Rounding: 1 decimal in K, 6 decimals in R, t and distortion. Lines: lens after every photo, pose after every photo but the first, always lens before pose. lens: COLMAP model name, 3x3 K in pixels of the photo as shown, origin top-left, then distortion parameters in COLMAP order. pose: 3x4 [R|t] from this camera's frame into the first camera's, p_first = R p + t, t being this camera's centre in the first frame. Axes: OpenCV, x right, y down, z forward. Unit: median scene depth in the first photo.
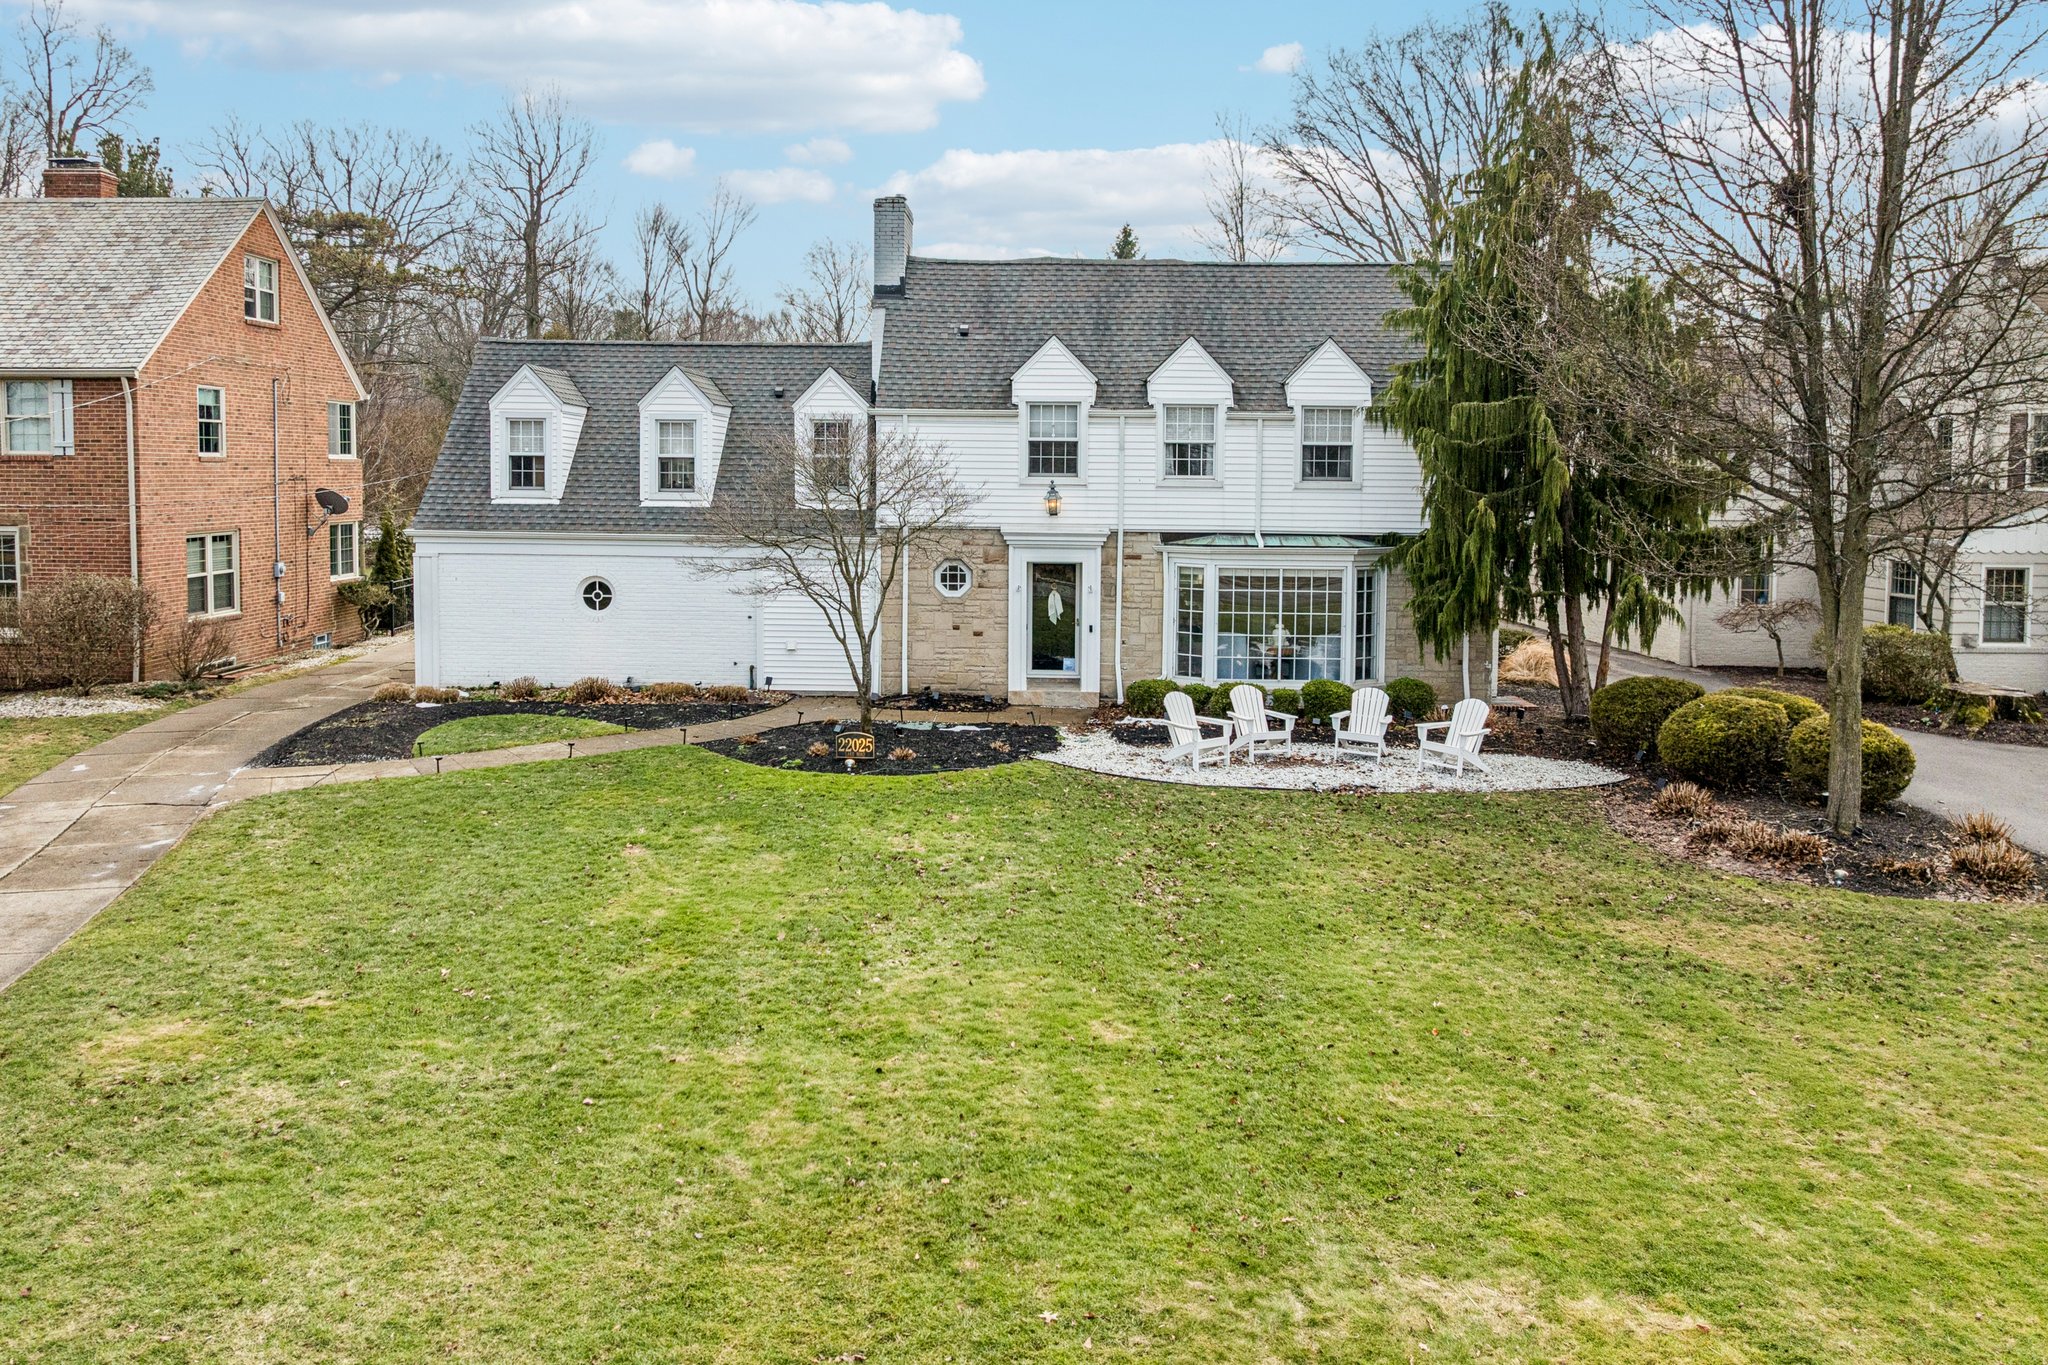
lens RADIAL K [[1471.4, 0, 999.2], [0, 1471.4, 635.4], [0, 0, 1]] dist [-0.032163, -0.007034]
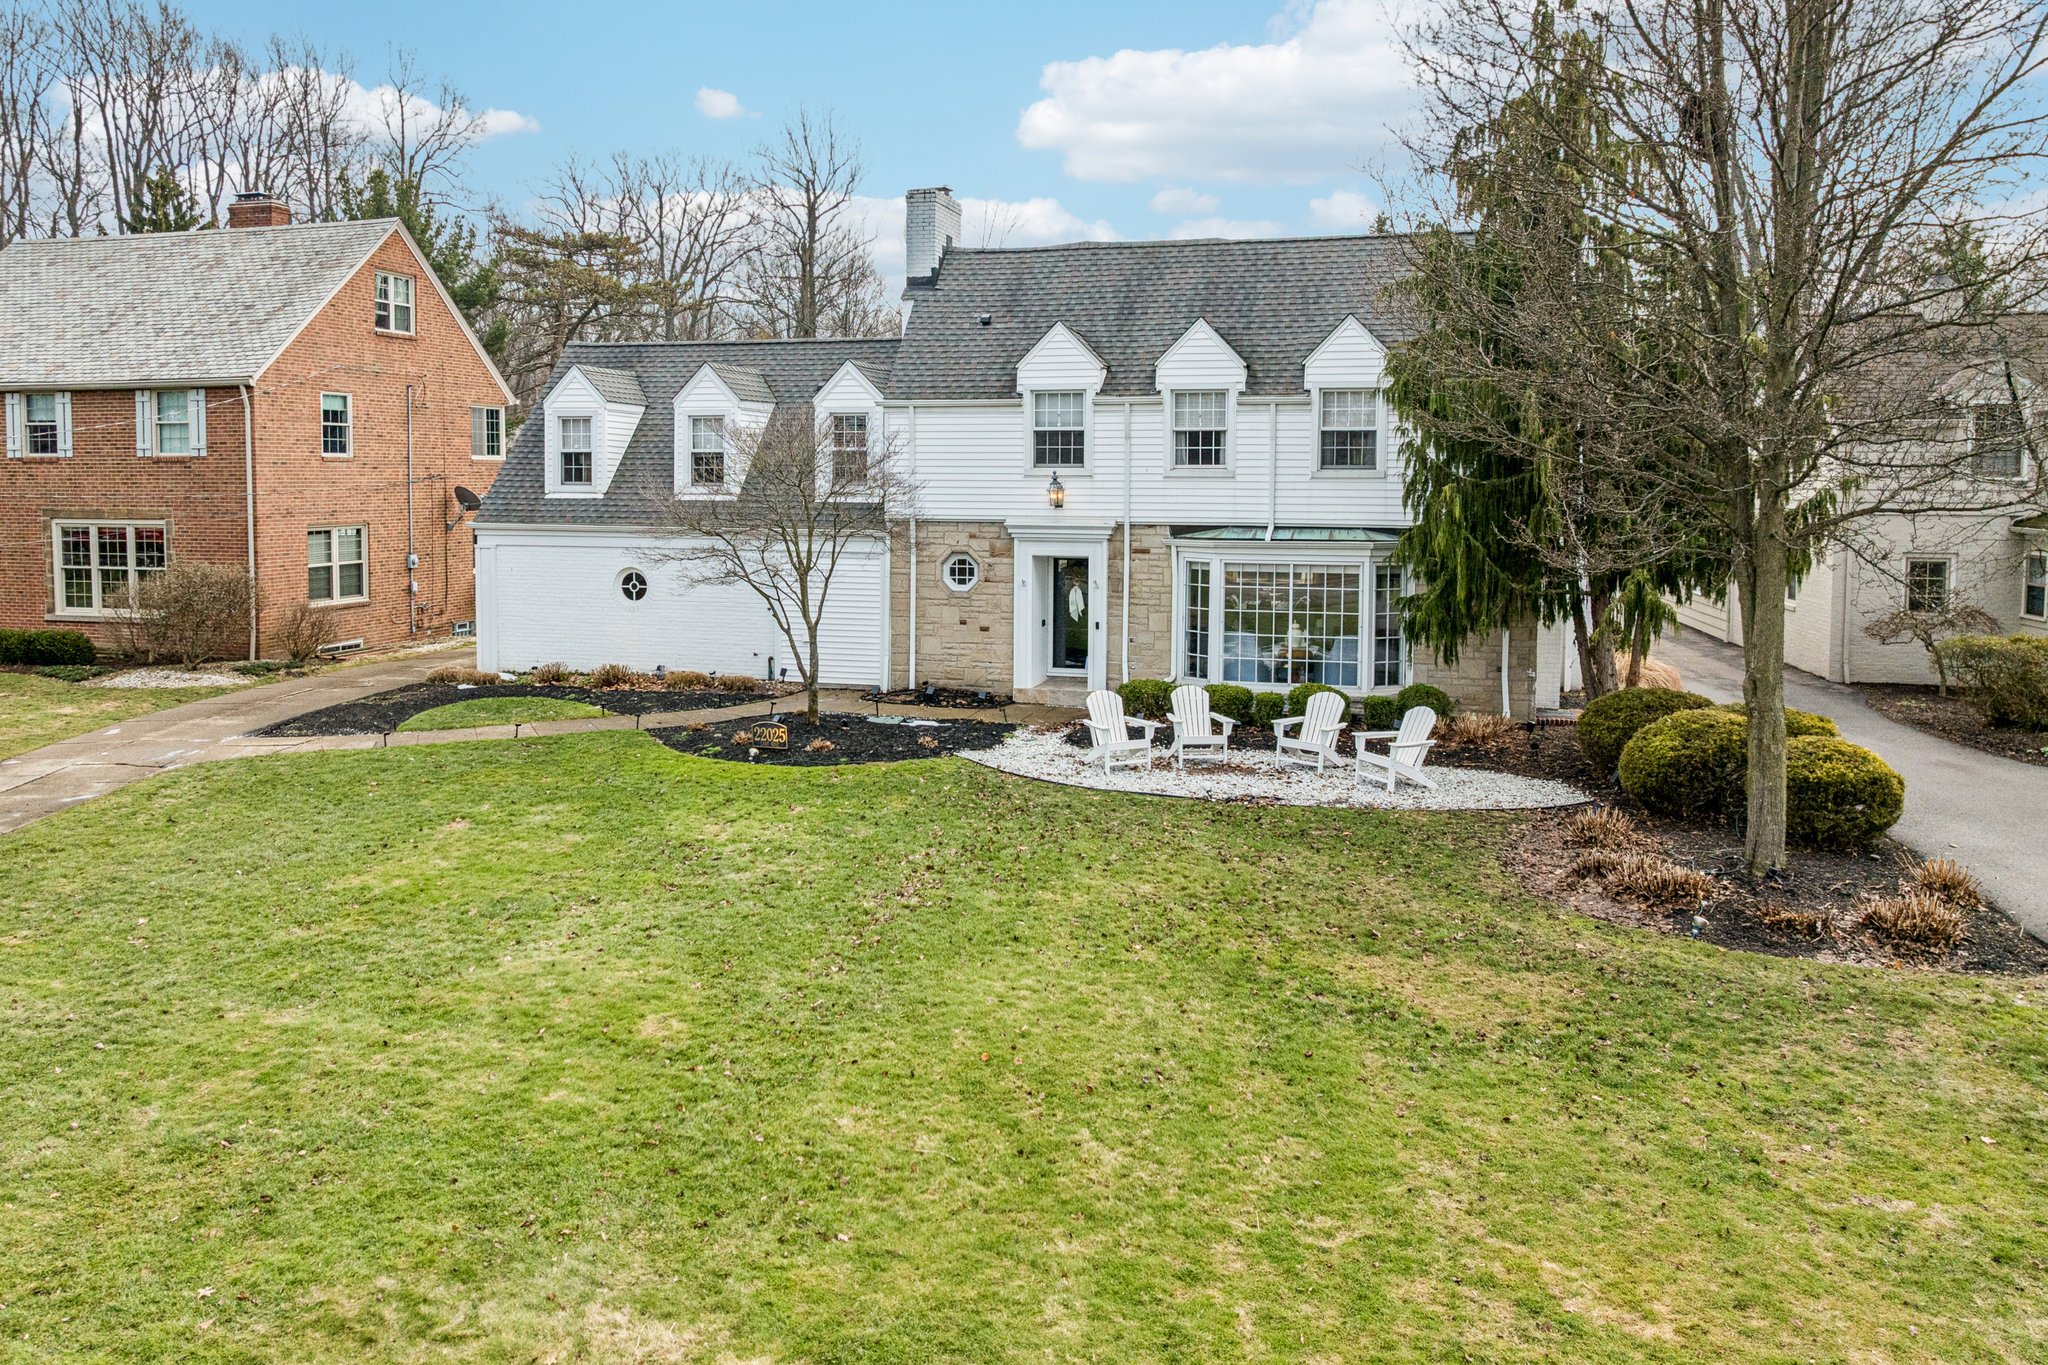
lens RADIAL K [[1471.4, 0, 999.2], [0, 1471.4, 635.4], [0, 0, 1]] dist [-0.032163, -0.007034]
pose [[0.972144, 0.017741, -0.233712, 0.228233], [-0.018770, 0.999821, -0.002179, 0.005281], [0.233631, 0.006505, 0.972303, 0.052897]]
